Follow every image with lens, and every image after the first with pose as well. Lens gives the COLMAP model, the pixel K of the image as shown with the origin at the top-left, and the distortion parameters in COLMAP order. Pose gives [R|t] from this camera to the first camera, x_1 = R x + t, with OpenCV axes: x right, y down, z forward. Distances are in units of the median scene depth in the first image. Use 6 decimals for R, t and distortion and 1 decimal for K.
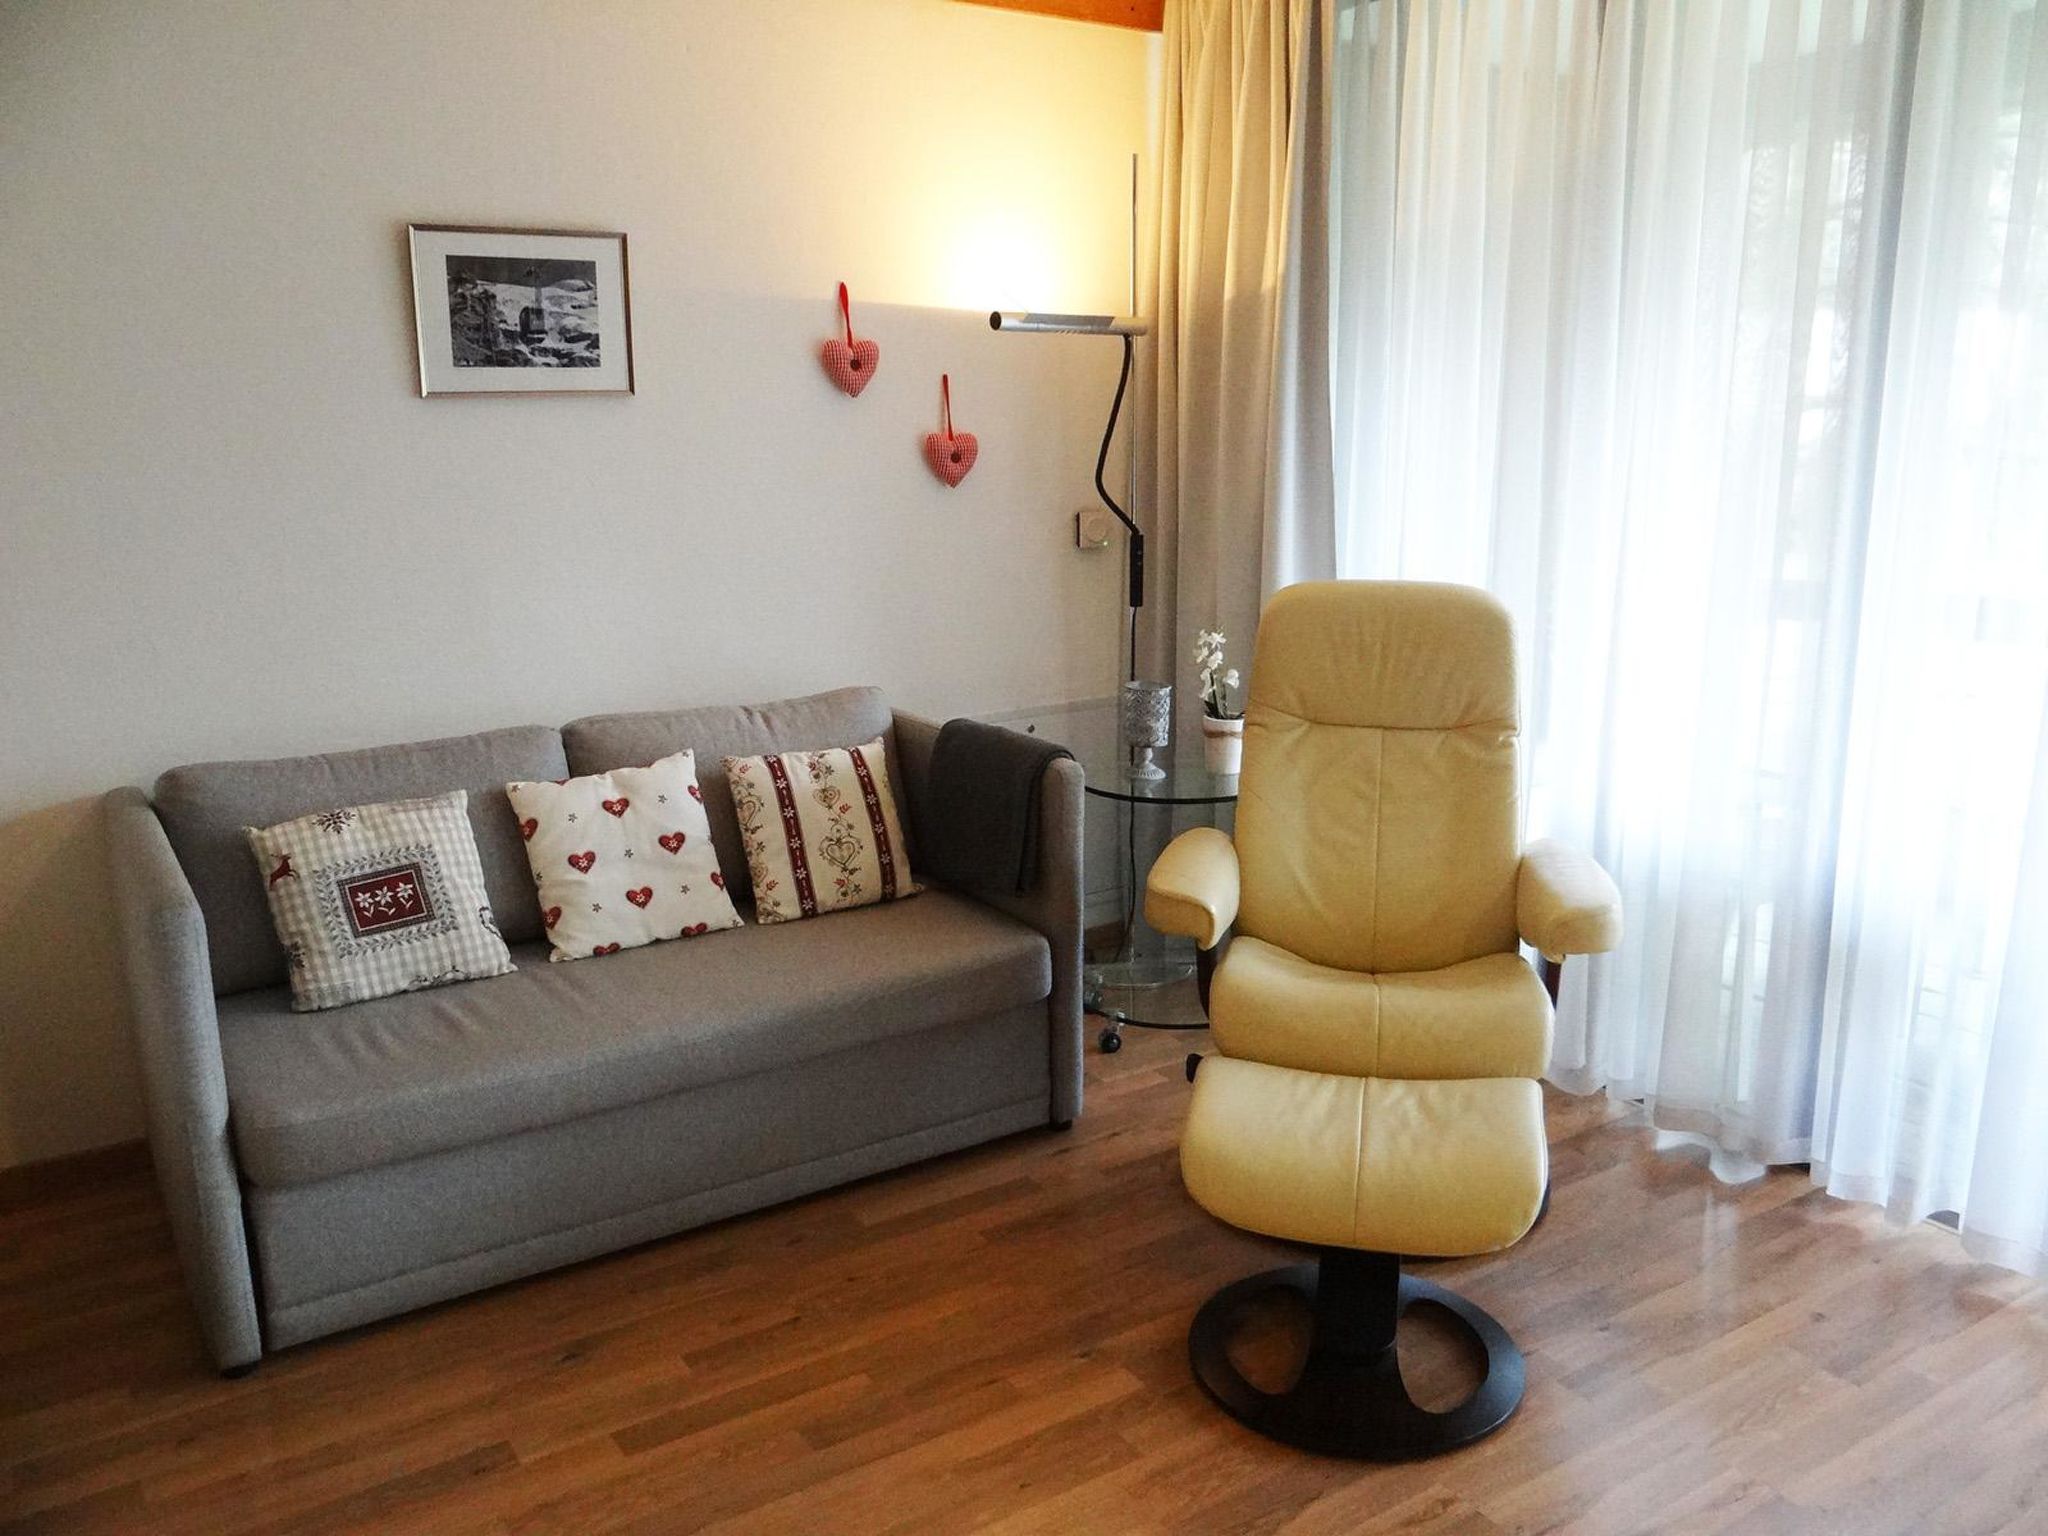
lens RADIAL K [[1611.3, 0, 1013.3], [0, 1611.3, 760.9], [0, 0, 1]] dist [-0.002871, -0.003205]
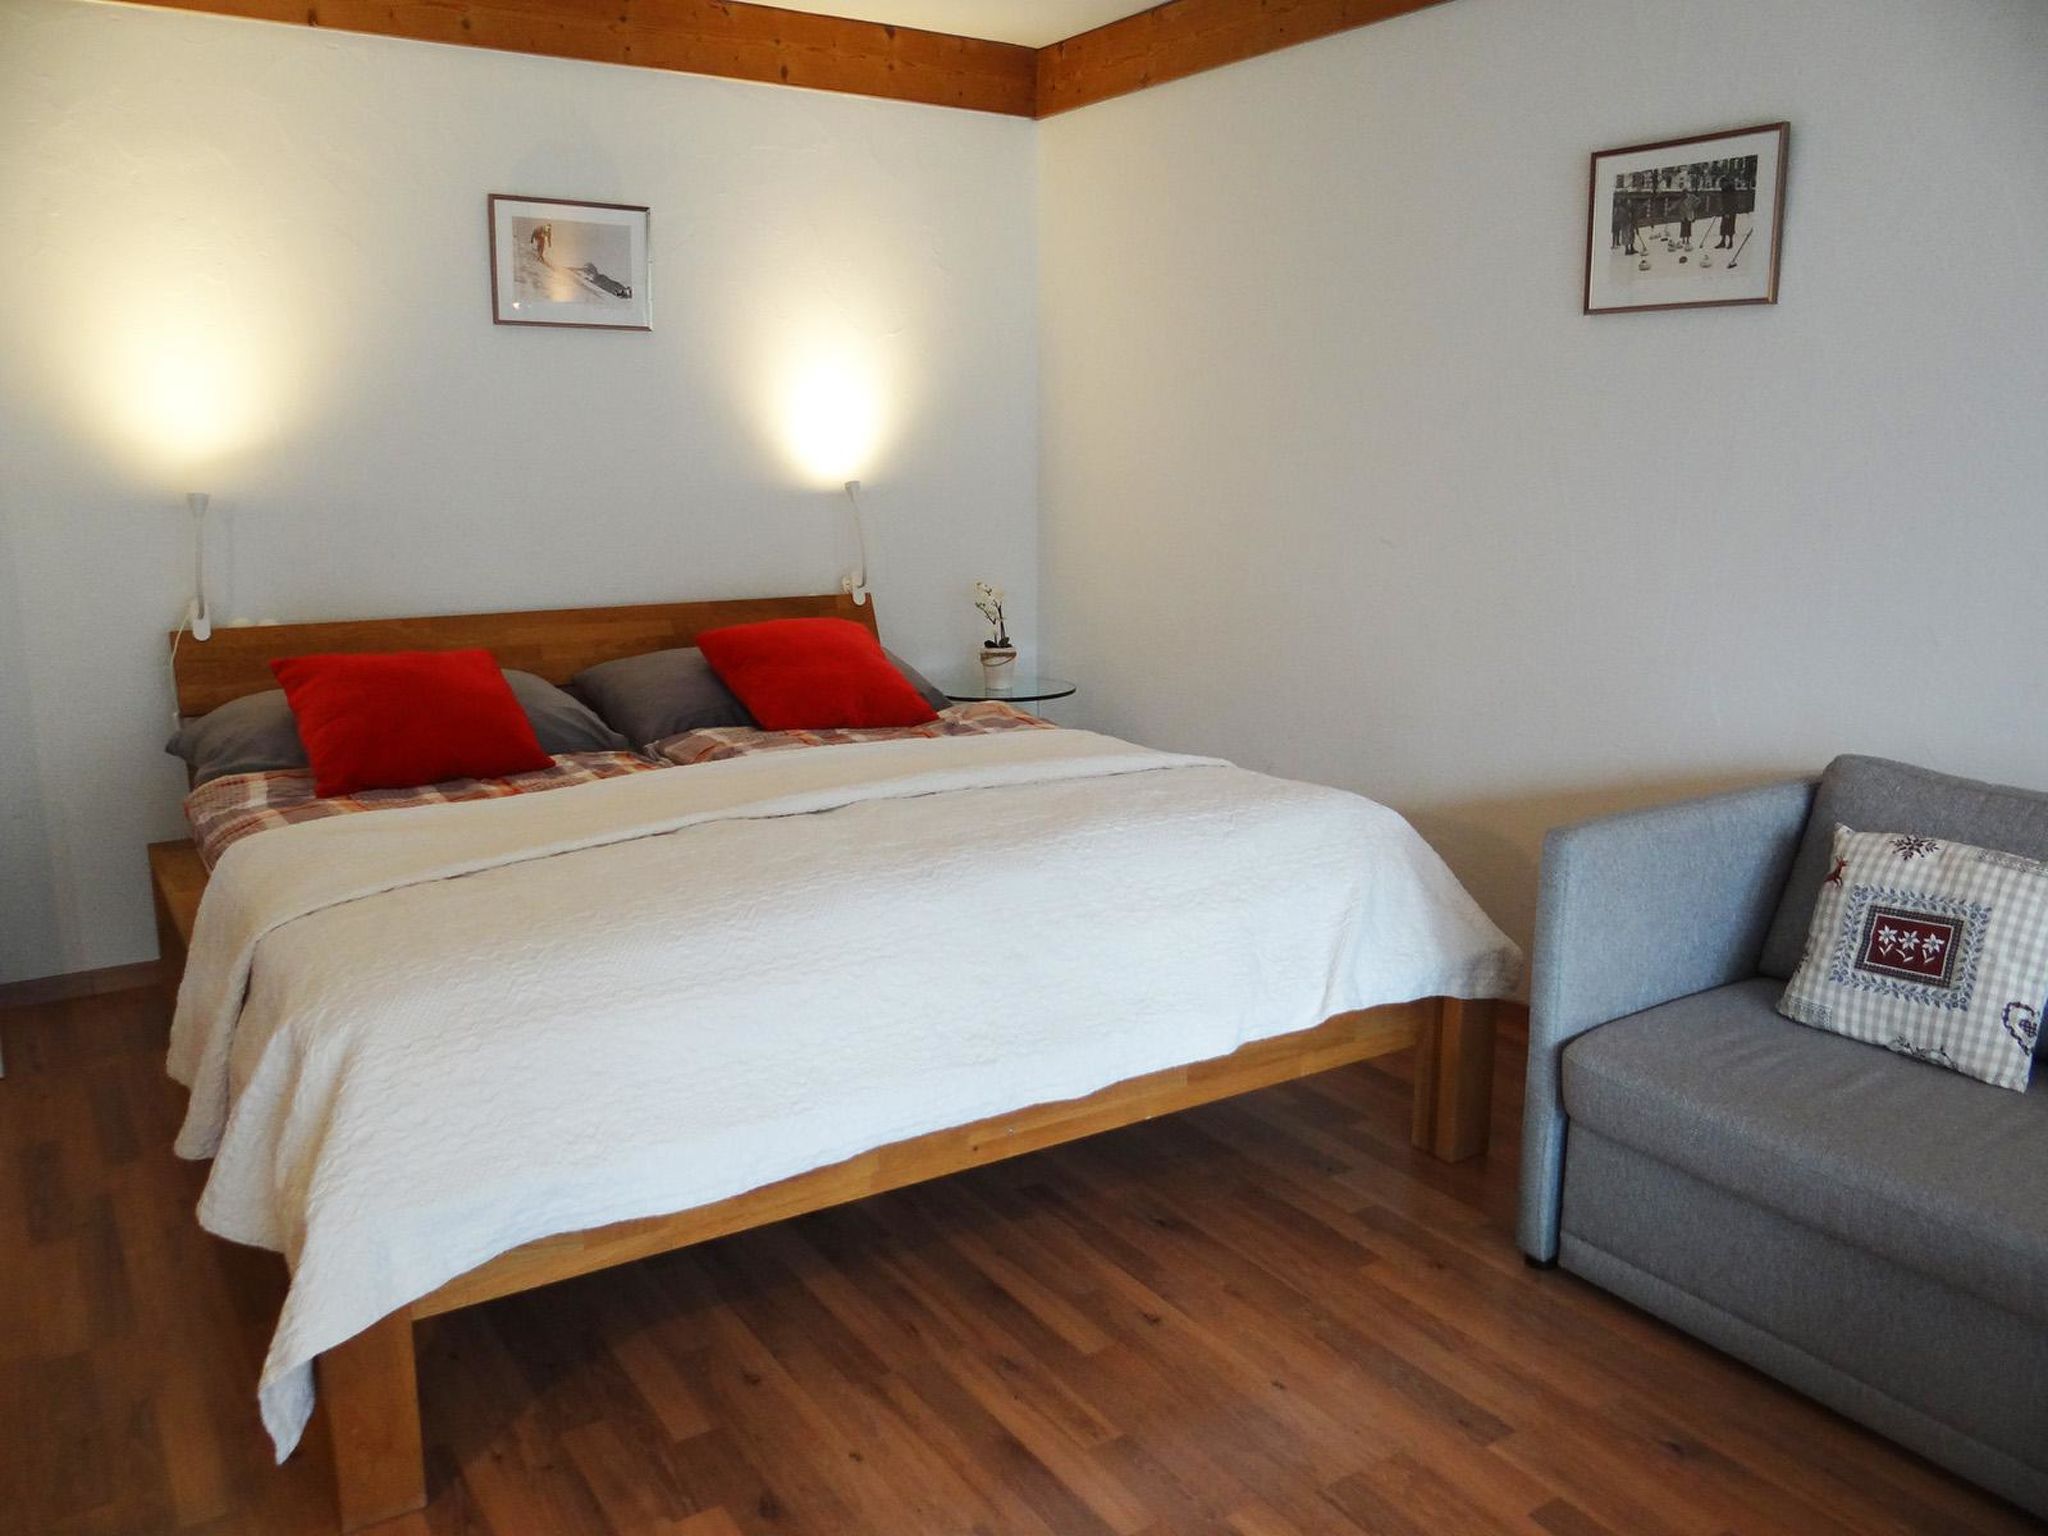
lens RADIAL K [[1611.3, 0, 1014.1], [0, 1611.3, 762.6], [0, 0, 1]] dist [-0.002871, -0.003205]
pose [[0.002832, 0.215364, -0.976530, 0.408754], [-0.219306, 0.952895, 0.209515, -0.078589], [0.975652, 0.213566, 0.049929, 0.409830]]
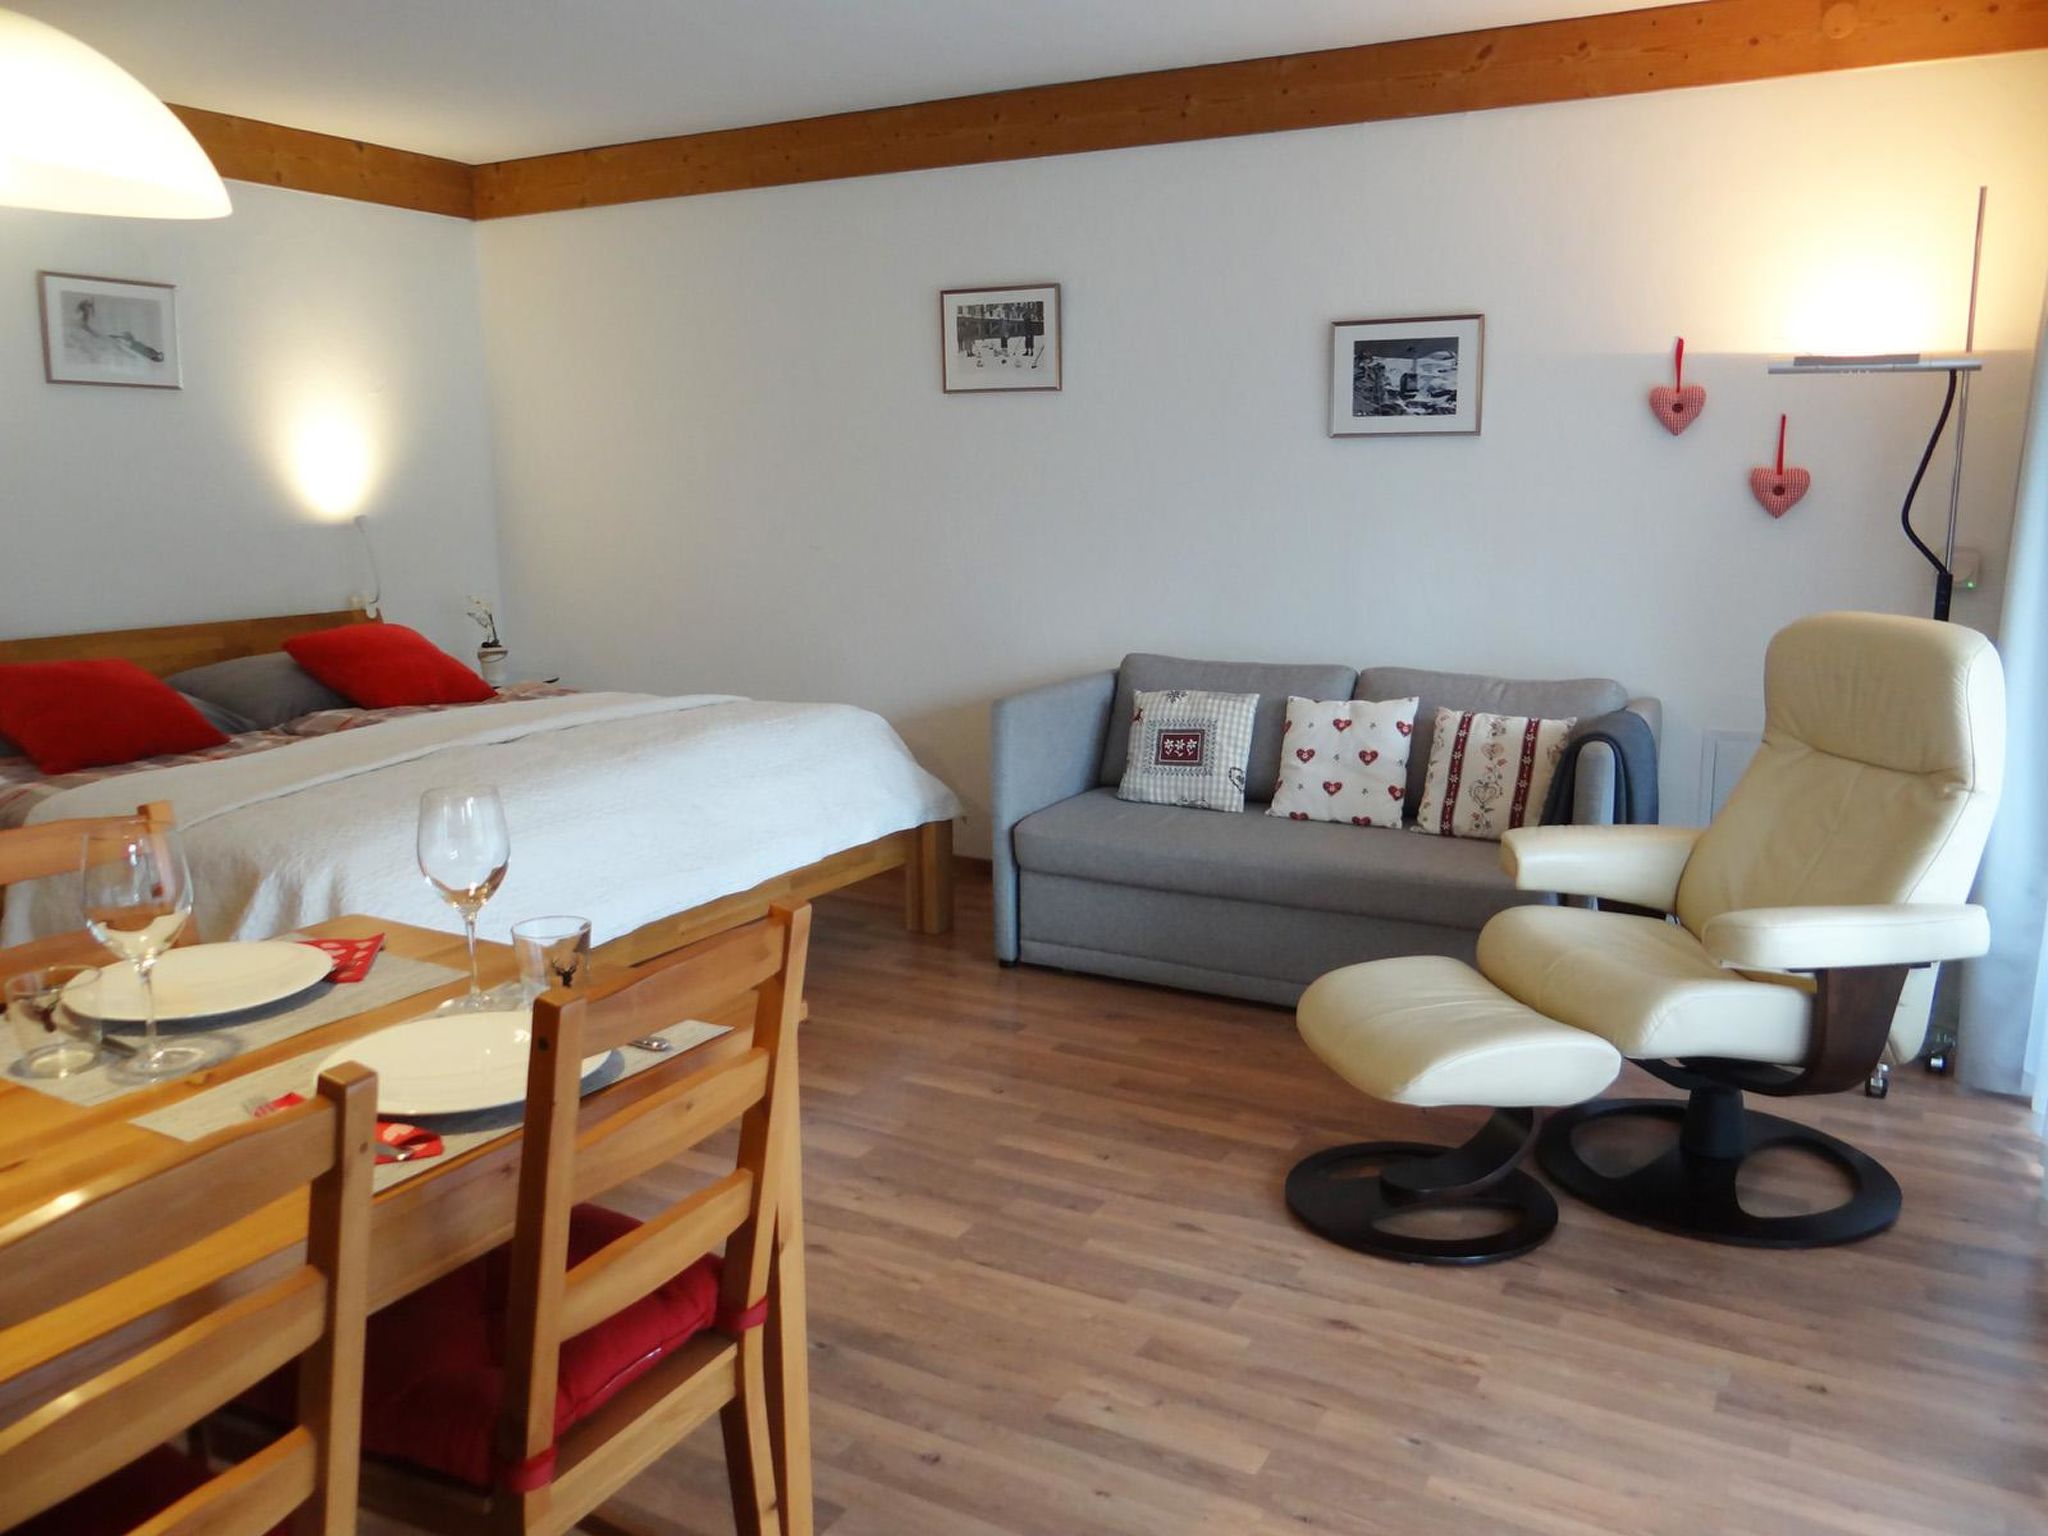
lens RADIAL K [[1618.9, 0, 1020.7], [0, 1618.9, 756.6], [0, 0, 1]] dist [0.000915, -0.008630]
pose [[0.467315, 0.165061, -0.868546, 0.853531], [-0.192055, 0.977909, 0.082511, -0.006984], [0.862978, 0.128250, 0.488692, 0.064696]]
